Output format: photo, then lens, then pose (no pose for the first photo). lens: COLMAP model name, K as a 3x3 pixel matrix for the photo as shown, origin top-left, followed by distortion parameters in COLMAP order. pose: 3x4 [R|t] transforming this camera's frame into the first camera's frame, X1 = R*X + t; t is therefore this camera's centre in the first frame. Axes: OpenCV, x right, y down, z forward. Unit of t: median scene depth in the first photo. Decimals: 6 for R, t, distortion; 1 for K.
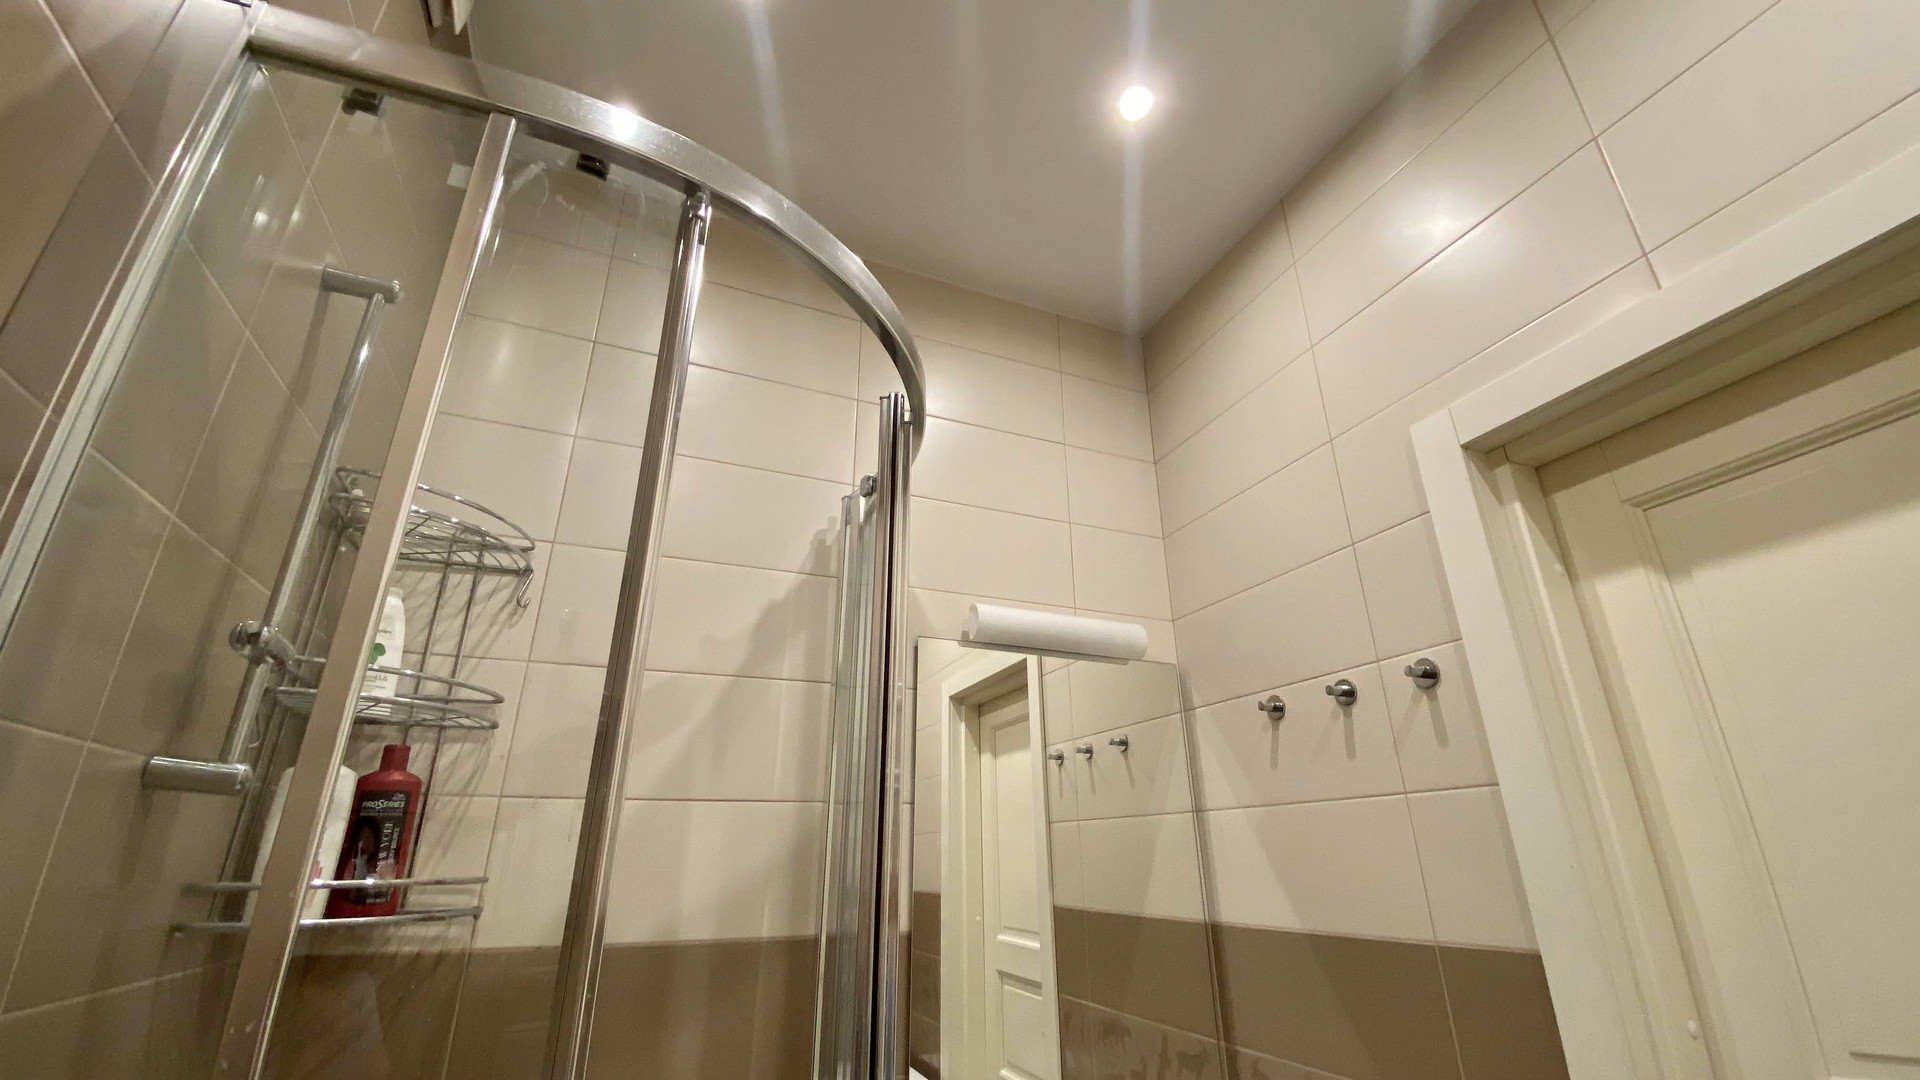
lens RADIAL K [[779.2, 0, 956.2], [0, 779.2, 543.3], [0, 0, 1]] dist [0.019338, -0.022238]
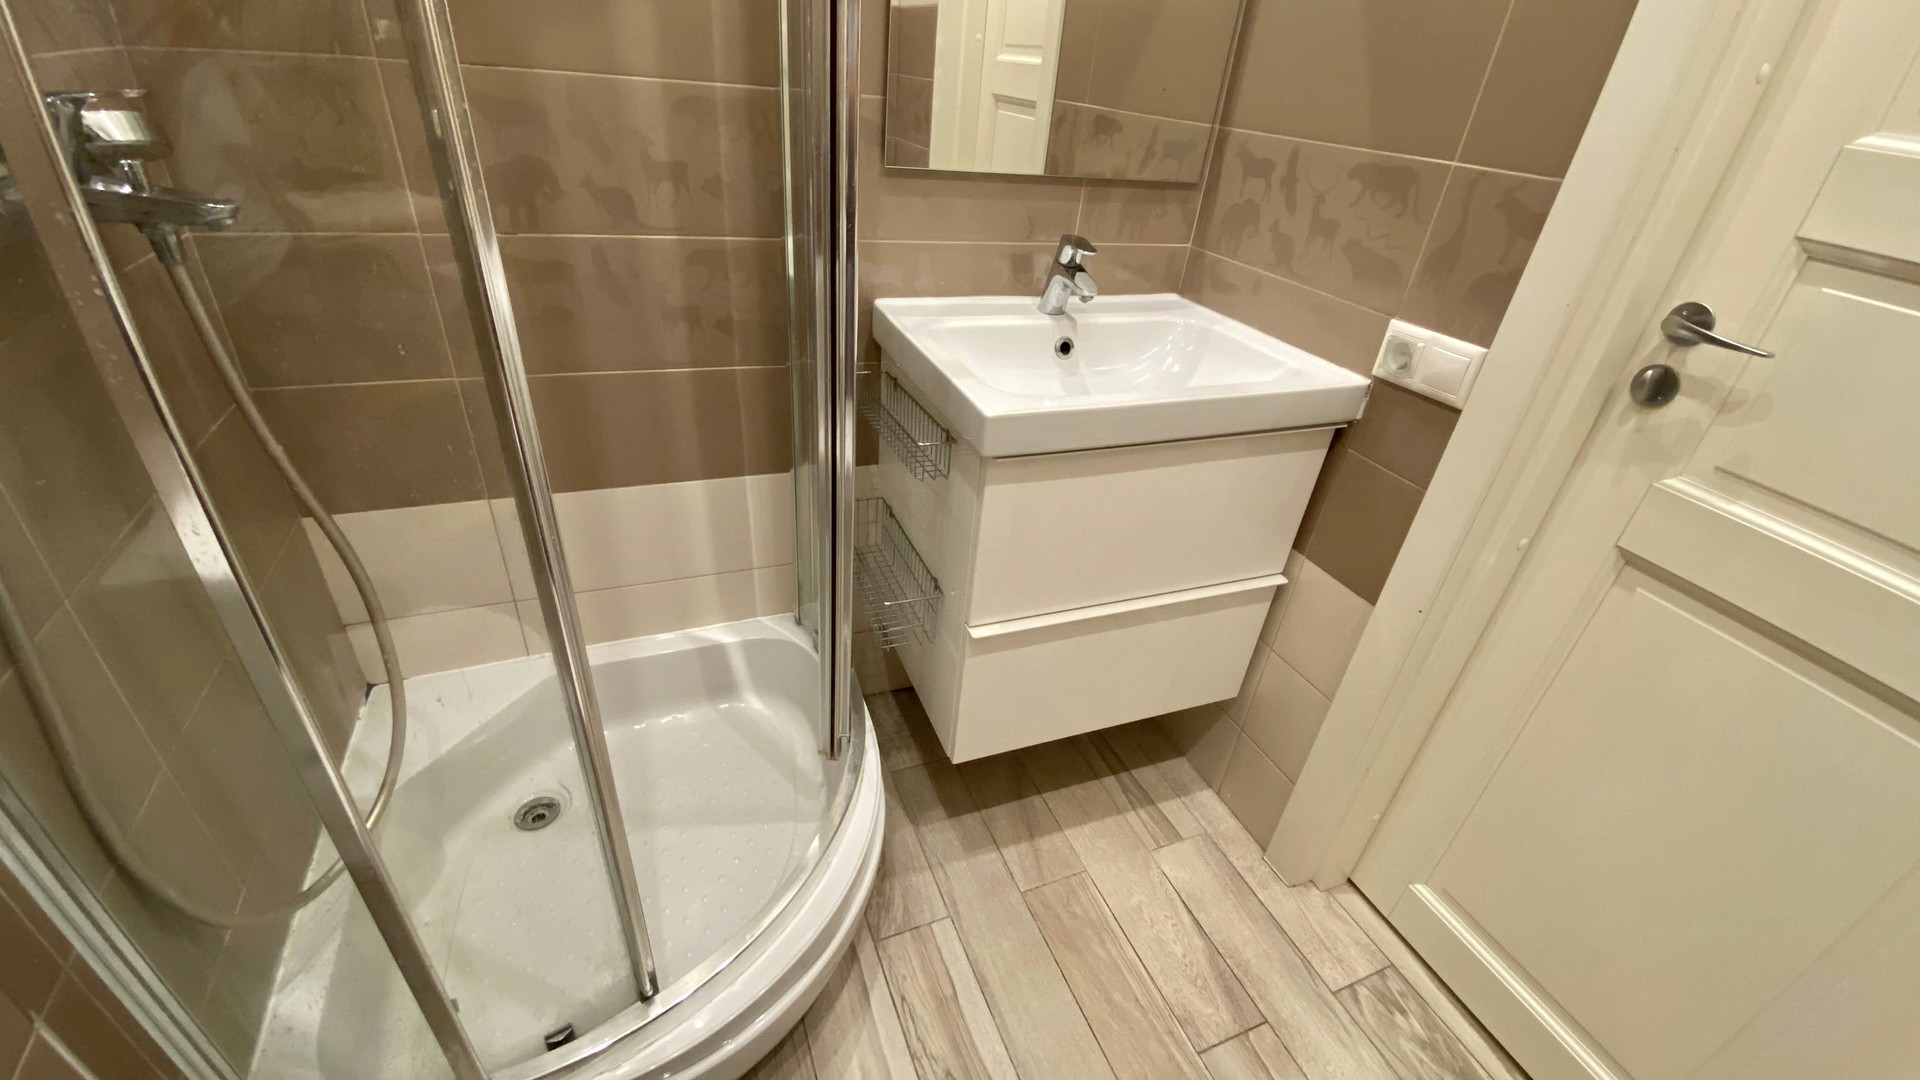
lens RADIAL K [[779.2, 0, 956.2], [0, 779.2, 543.3], [0, 0, 1]] dist [0.019338, -0.022238]
pose [[0.995979, 0.079178, 0.041923, 0.016397], [-0.080761, 0.590861, 0.802721, 0.157404], [0.038787, -0.802878, 0.594880, -0.000681]]
